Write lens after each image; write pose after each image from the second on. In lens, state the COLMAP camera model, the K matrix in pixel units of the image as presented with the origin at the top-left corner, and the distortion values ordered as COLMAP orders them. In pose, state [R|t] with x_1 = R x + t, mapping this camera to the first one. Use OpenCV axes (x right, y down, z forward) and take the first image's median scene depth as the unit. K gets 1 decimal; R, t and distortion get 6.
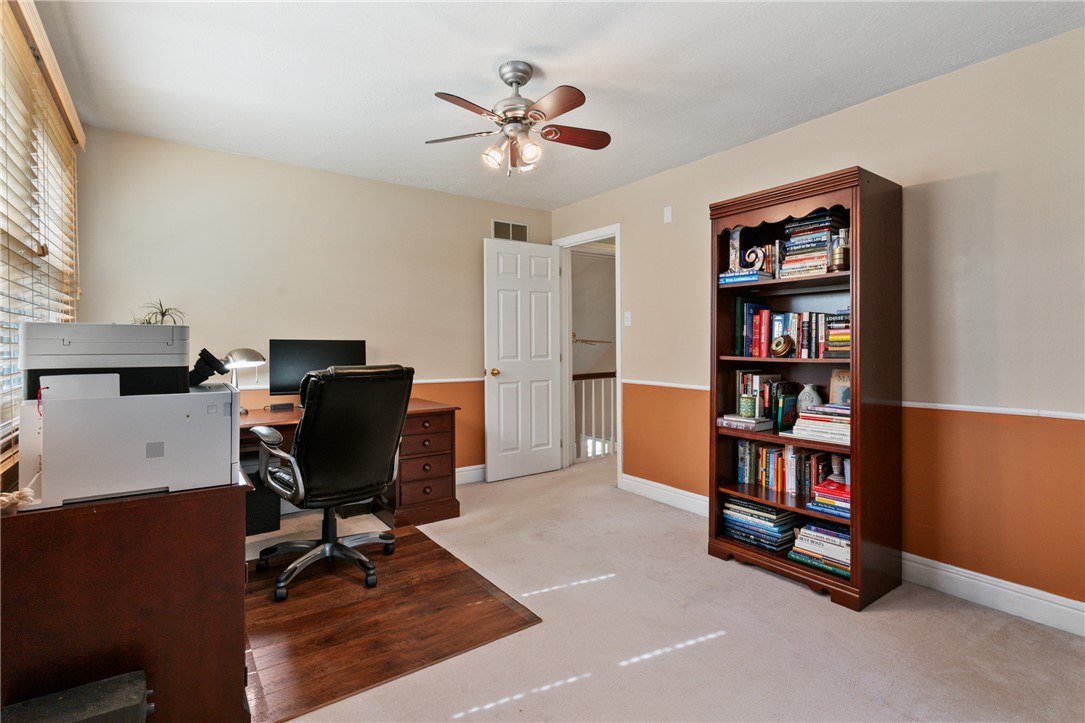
lens RADIAL K [[515.2, 0, 540.6], [0, 515.2, 350.1], [0, 0, 1]] dist [0.000343, 0.000192]
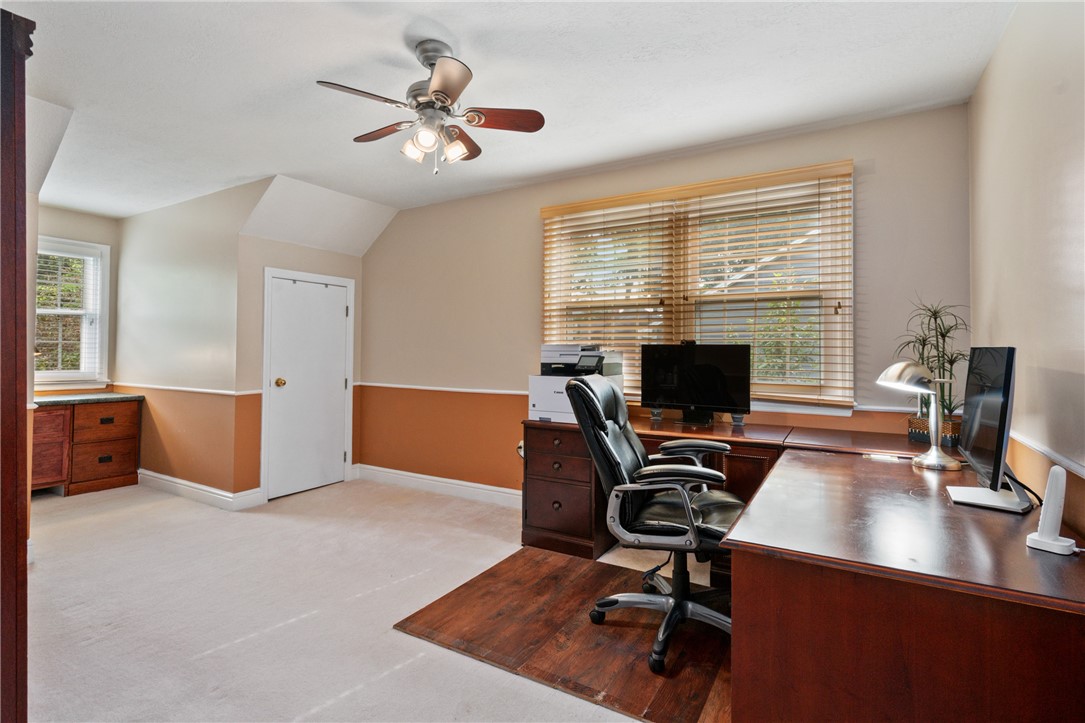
lens RADIAL K [[515.2, 0, 540.6], [0, 515.2, 350.1], [0, 0, 1]] dist [0.000343, 0.000192]
pose [[-0.914855, -0.007076, -0.403720, 0.143478], [-0.007905, 0.999969, 0.000389, -0.019329], [0.403704, 0.003547, -0.914883, 1.961294]]
